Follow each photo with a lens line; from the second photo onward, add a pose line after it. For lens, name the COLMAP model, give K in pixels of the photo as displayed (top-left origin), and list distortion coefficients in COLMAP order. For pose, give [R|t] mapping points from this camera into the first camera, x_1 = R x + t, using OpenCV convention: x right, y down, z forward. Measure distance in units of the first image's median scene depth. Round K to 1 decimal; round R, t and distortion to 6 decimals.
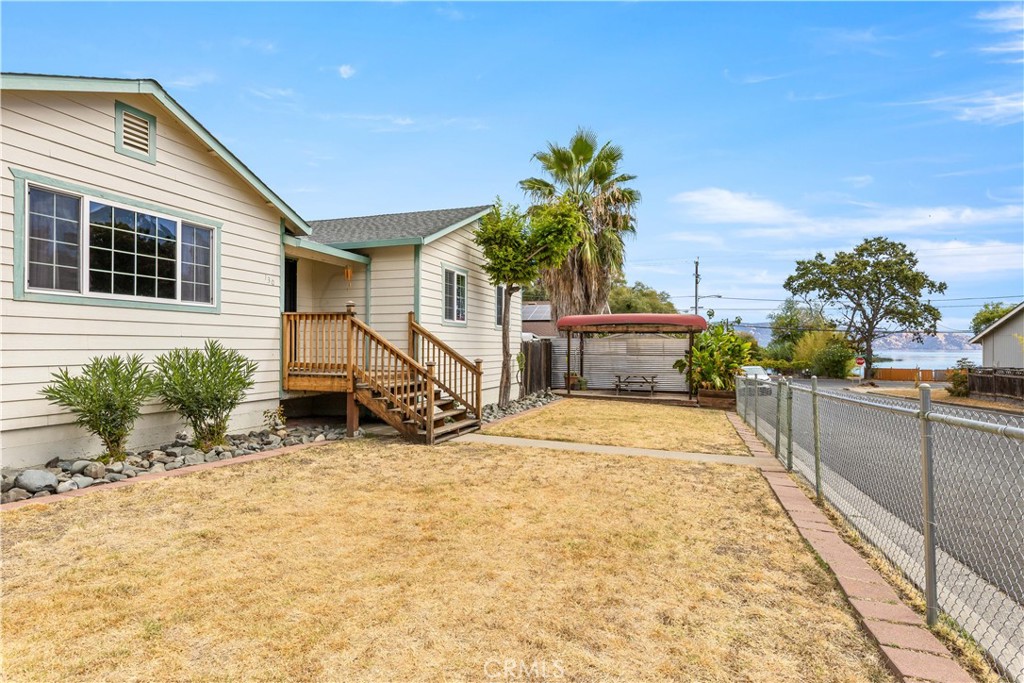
lens RADIAL K [[571.1, 0, 512.5], [0, 571.1, 347.6], [0, 0, 1]] dist [-0.004235, 0.000157]
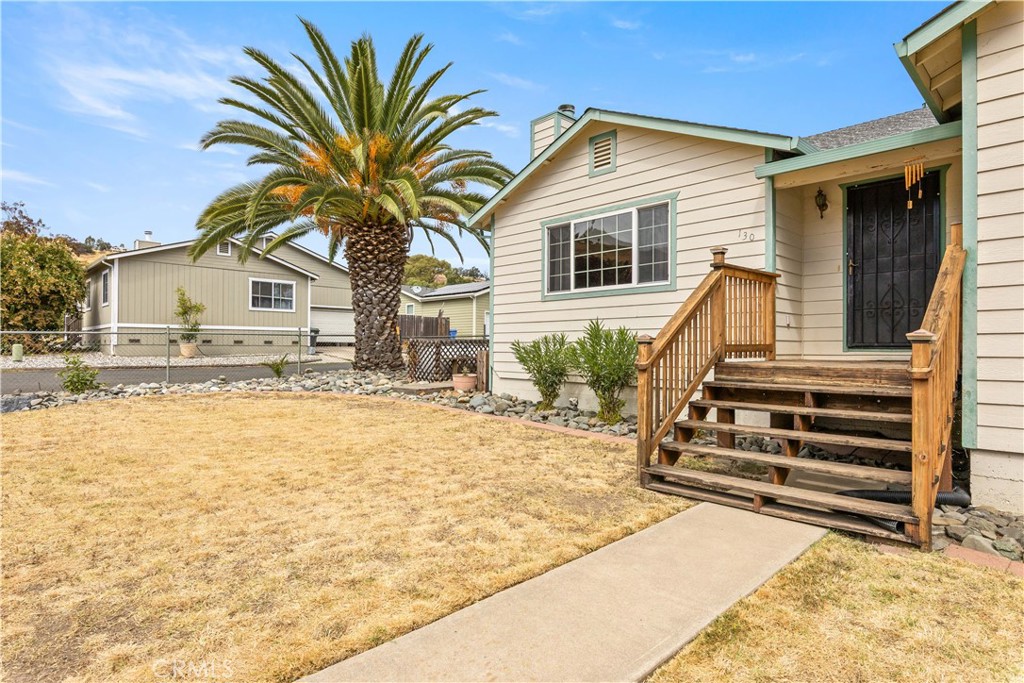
lens RADIAL K [[564.3, 0, 512.5], [0, 564.3, 336.8], [0, 0, 1]] dist [-0.003420, 0.001692]
pose [[-0.483587, 0.007532, -0.875264, 0.489392], [0.015116, 0.999886, 0.000252, 0.014417], [0.875166, -0.013109, -0.483646, 1.392244]]
